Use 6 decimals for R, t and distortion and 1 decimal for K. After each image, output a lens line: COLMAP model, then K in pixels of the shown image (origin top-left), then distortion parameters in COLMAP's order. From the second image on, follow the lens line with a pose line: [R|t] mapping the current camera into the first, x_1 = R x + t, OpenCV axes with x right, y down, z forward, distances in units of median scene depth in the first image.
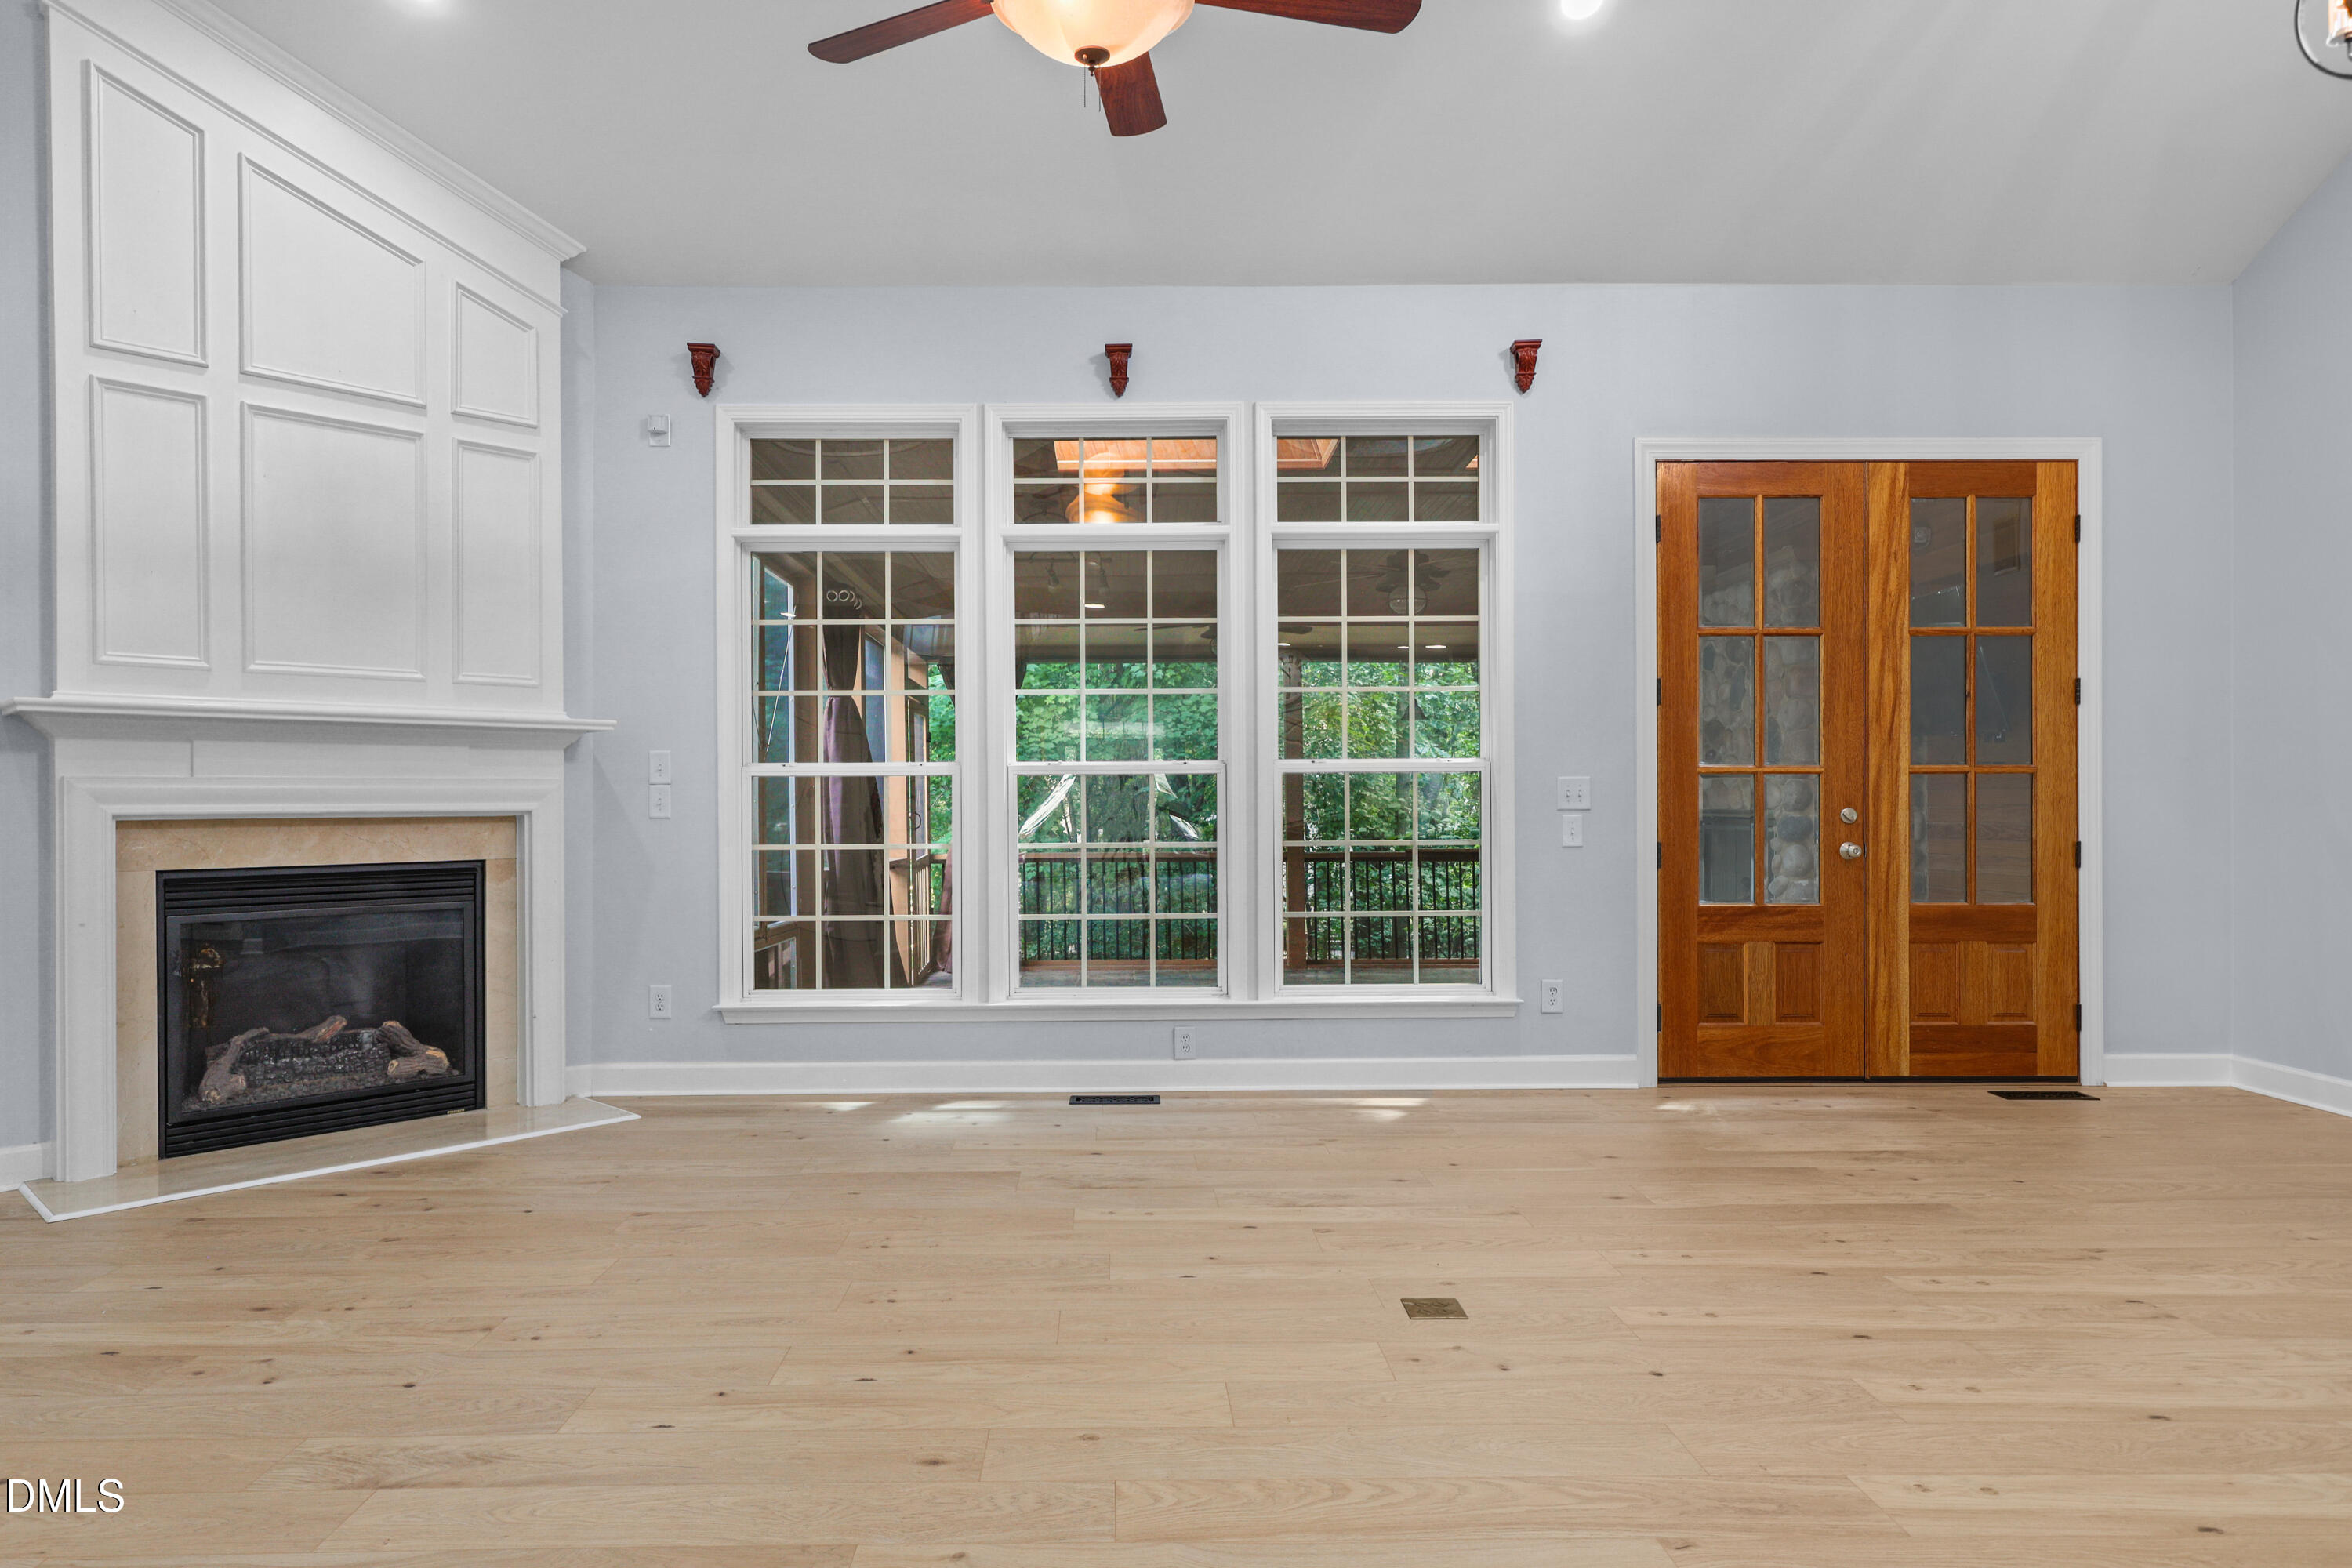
lens RADIAL K [[1413.7, 0, 1121.1], [0, 1413.7, 805.0], [0, 0, 1]] dist [0.001525, -0.001004]
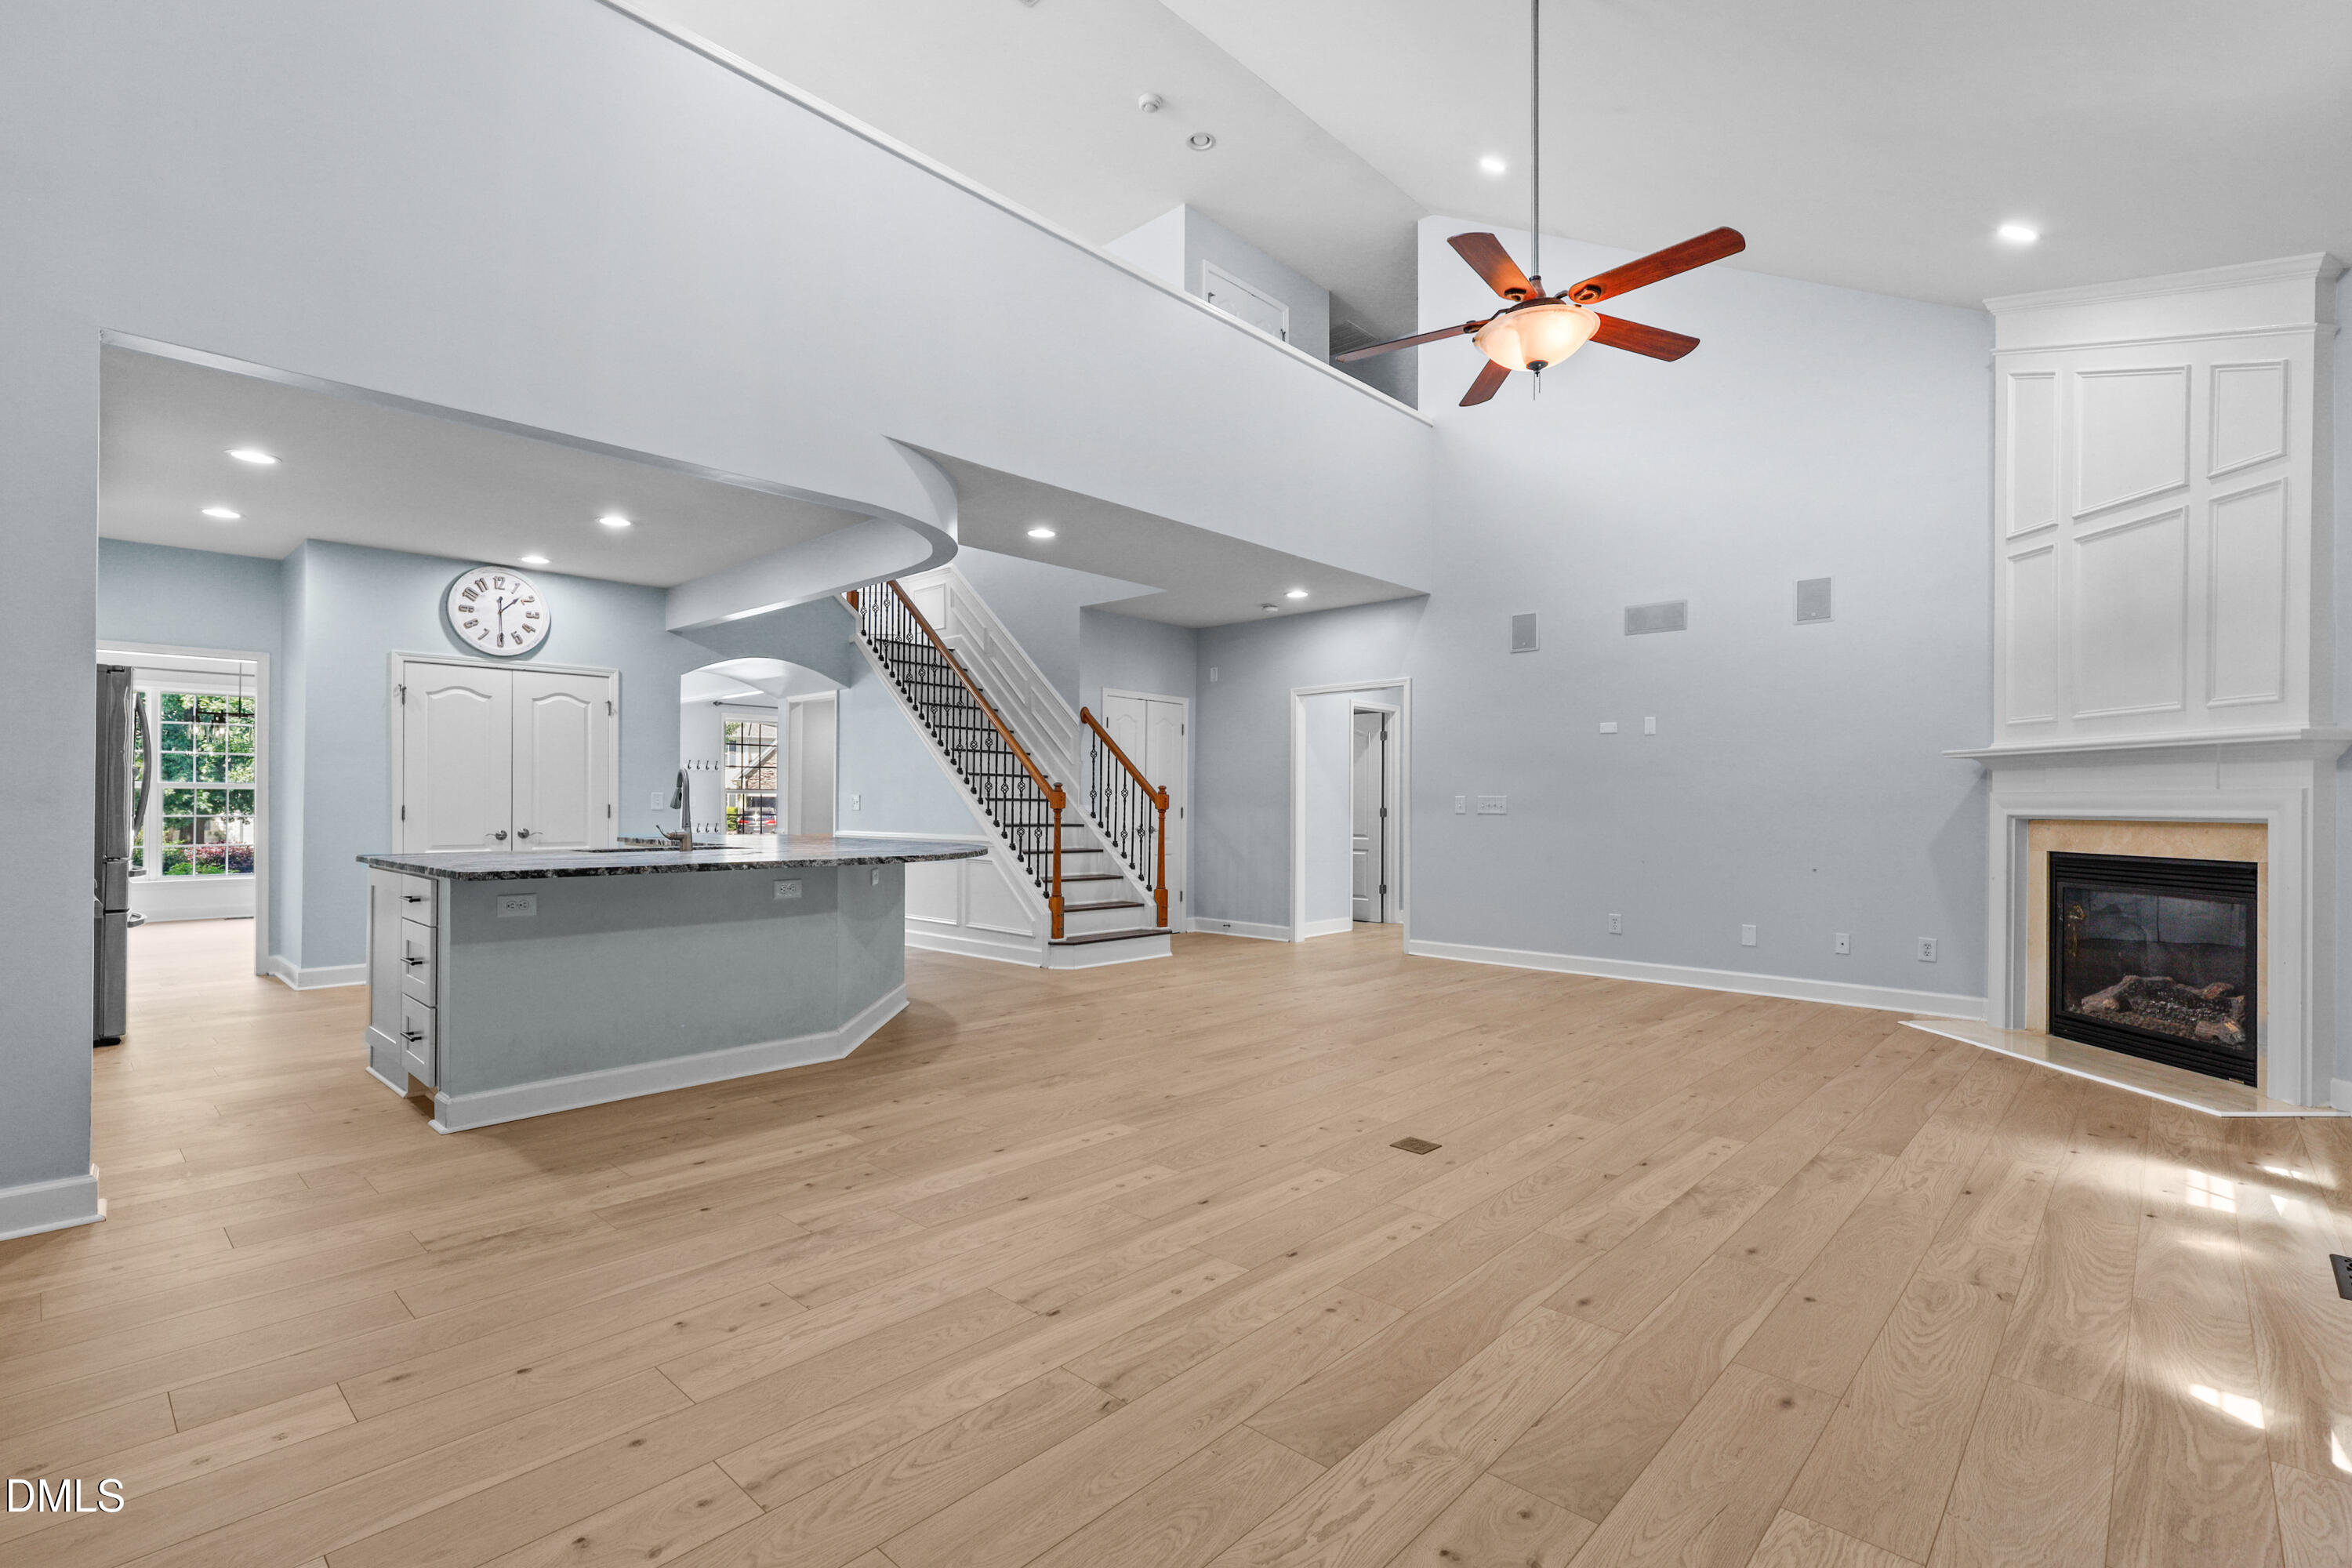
lens RADIAL K [[1068.8, 0, 1190.2], [0, 1068.8, 804.0], [0, 0, 1]] dist [0.000030, 0.000908]
pose [[-0.681593, 0.000598, -0.731731, 0.731481], [-0.007483, 0.999942, 0.007788, -0.007431], [0.731693, 0.010783, -0.681549, 0.961687]]
